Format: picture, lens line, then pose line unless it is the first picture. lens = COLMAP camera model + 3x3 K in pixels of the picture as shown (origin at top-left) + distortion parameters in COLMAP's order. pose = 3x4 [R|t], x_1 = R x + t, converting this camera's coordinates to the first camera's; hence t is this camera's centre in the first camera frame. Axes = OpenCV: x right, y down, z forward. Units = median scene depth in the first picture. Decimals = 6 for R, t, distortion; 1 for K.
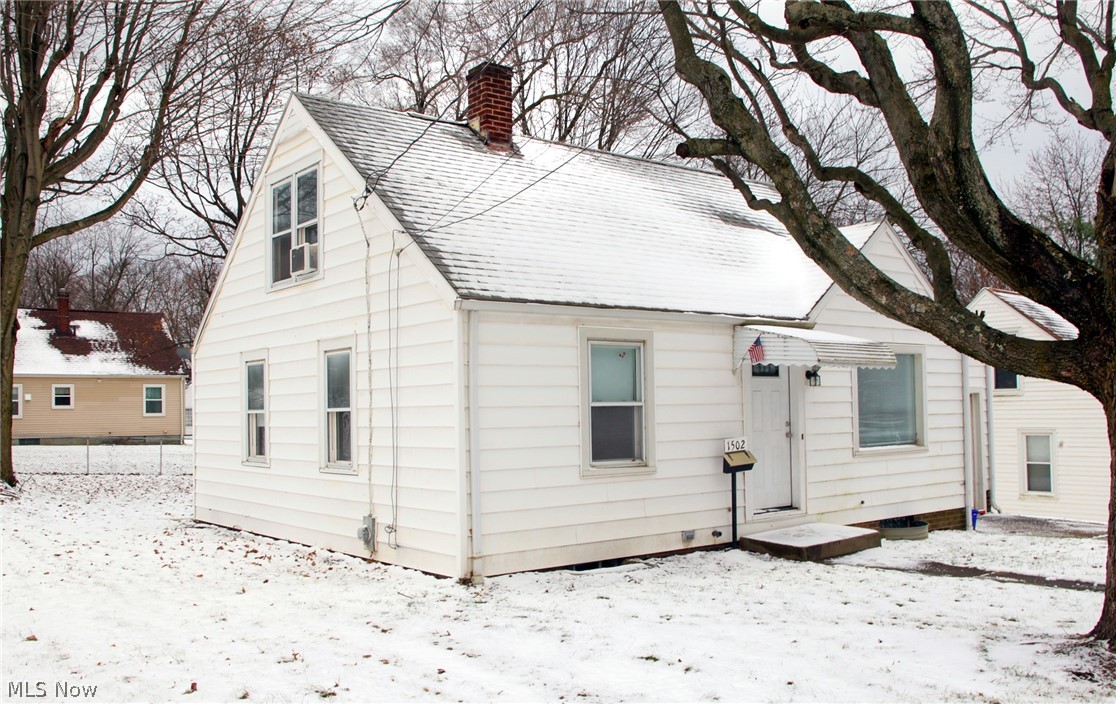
lens RADIAL K [[995.0, 0, 541.1], [0, 995.0, 376.4], [0, 0, 1]] dist [-0.060001, 0.013555]
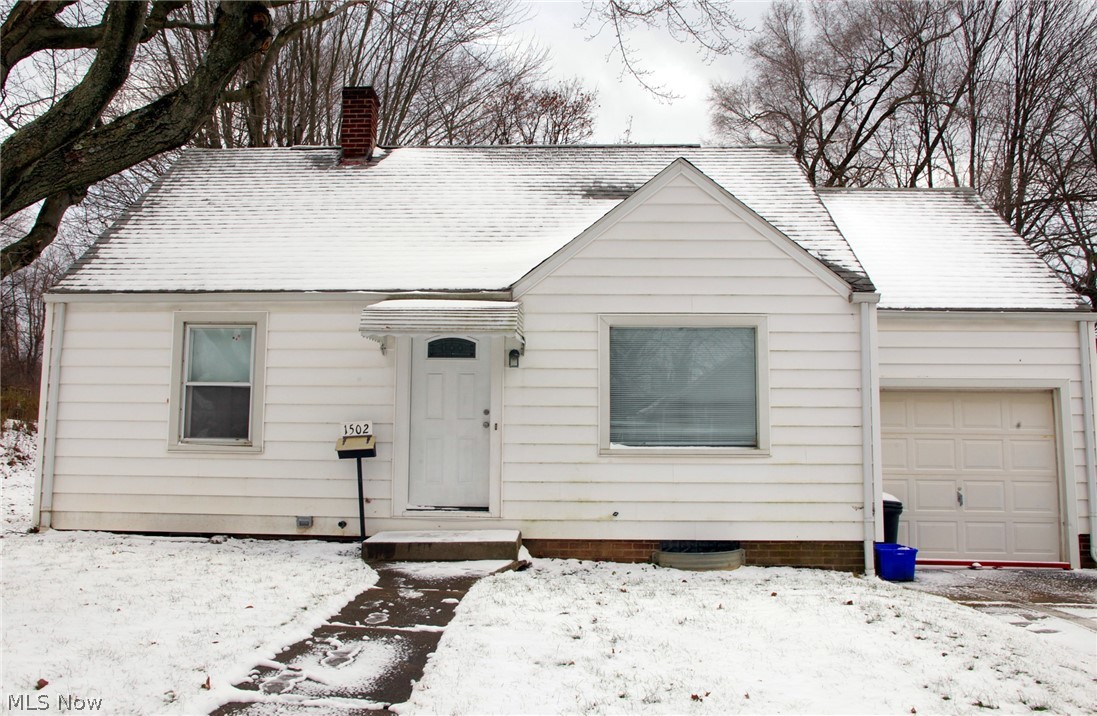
lens RADIAL K [[935.9, 0, 548.5], [0, 935.9, 358.0], [0, 0, 1]] dist [-0.059806, 0.008663]
pose [[0.764639, -0.048418, -0.642638, 0.903661], [-0.000808, 0.997101, -0.076085, 0.069546], [0.644459, 0.058697, 0.762383, 0.449955]]
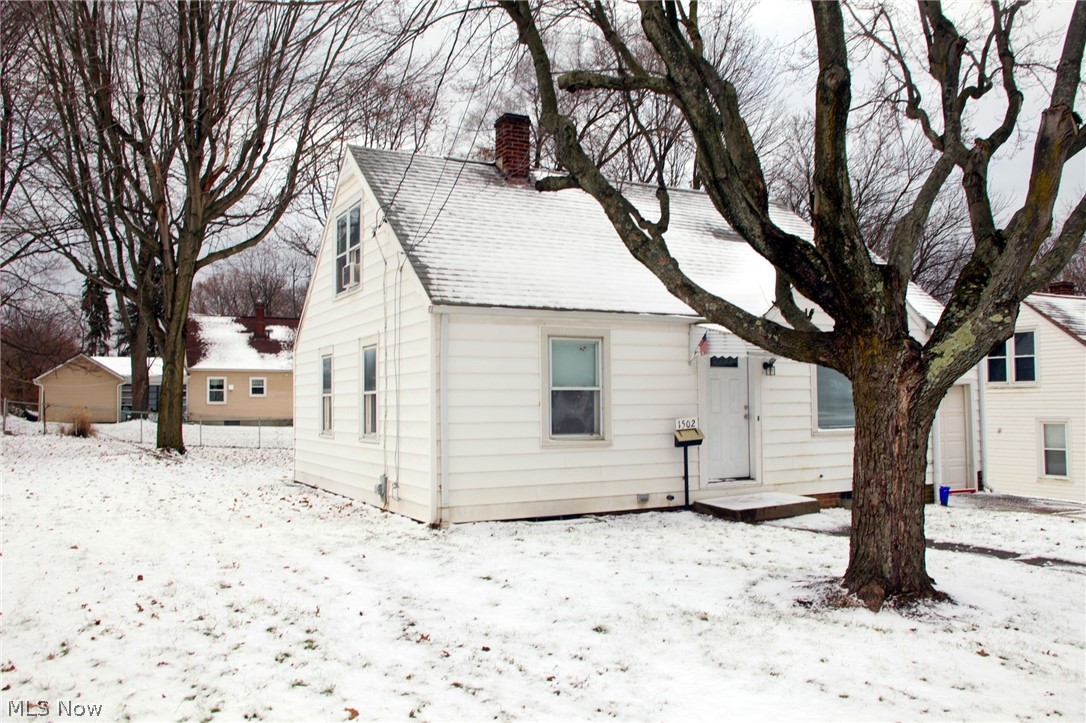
lens RADIAL K [[867.7, 0, 543.0], [0, 867.7, 361.5], [0, 0, 1]] dist [-0.060212, 0.004596]
pose [[0.985588, -0.000687, -0.169164, 0.203901], [-0.001593, 0.999910, -0.013345, 0.008193], [0.169157, 0.013422, 0.985498, -0.060626]]
